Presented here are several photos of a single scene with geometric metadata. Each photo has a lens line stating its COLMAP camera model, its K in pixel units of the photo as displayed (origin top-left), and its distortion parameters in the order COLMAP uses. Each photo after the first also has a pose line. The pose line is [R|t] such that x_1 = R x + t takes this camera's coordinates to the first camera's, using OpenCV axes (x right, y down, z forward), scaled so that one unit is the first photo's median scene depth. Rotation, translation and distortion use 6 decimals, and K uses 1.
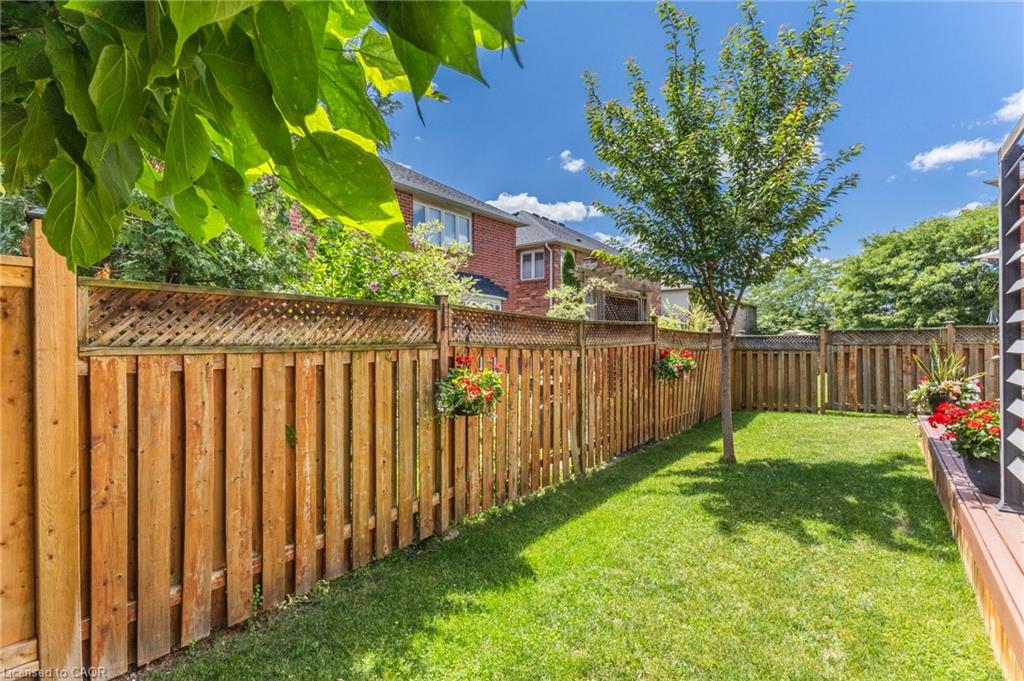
lens RADIAL K [[466.5, 0, 512.0], [0, 466.5, 340.5], [0, 0, 1]] dist [0.003400, 0.000226]
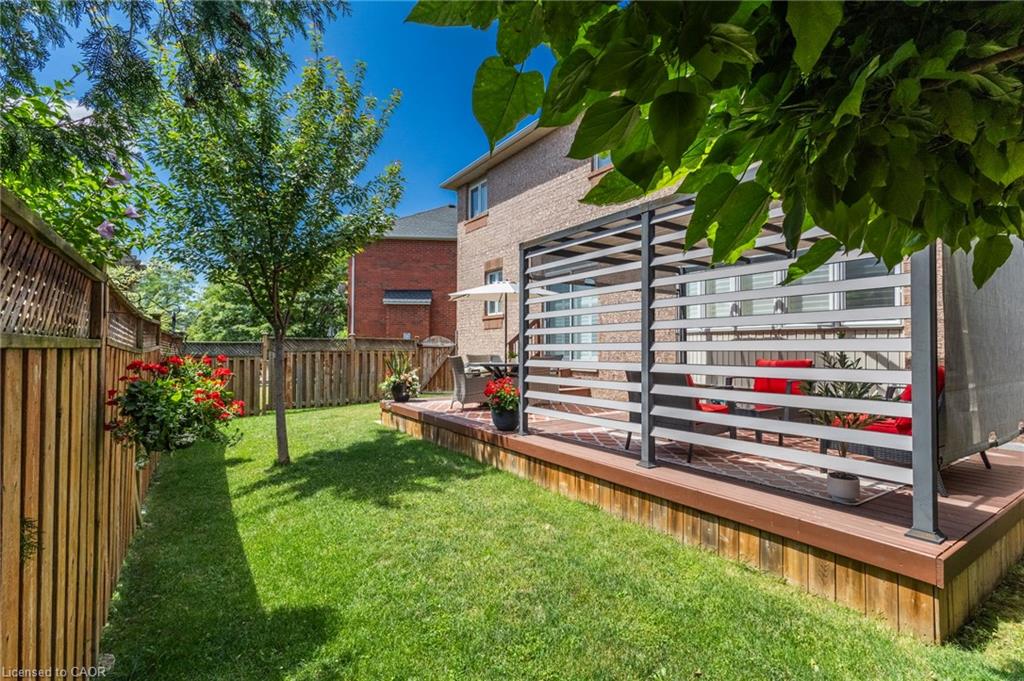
lens RADIAL K [[469.3, 0, 512.0], [0, 469.3, 340.5], [0, 0, 1]] dist [0.002726, 0.000593]
pose [[0.308457, 0.024308, 0.950928, -0.200143], [-0.004923, 0.999701, -0.023958, 0.007703], [-0.951226, 0.002708, 0.308484, 0.119269]]
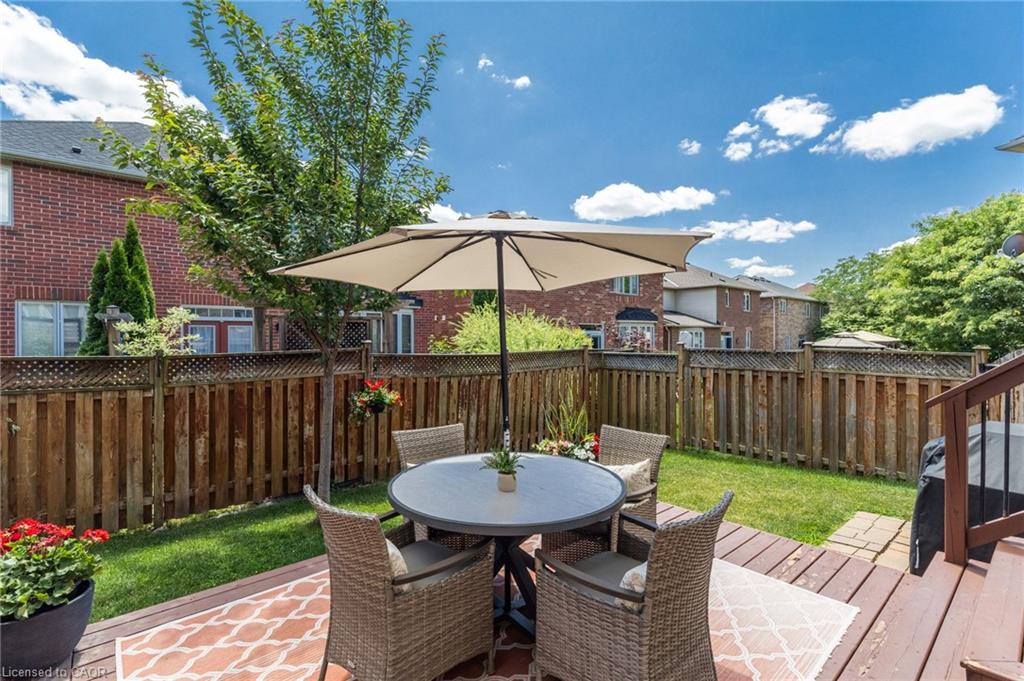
lens RADIAL K [[469.3, 0, 512.0], [0, 469.3, 340.5], [0, 0, 1]] dist [0.002726, 0.000593]
pose [[0.981414, 0.004626, -0.191848, 0.541194], [-0.002848, 0.999950, 0.009541, -0.044194], [0.191882, -0.008817, 0.981378, 0.133134]]
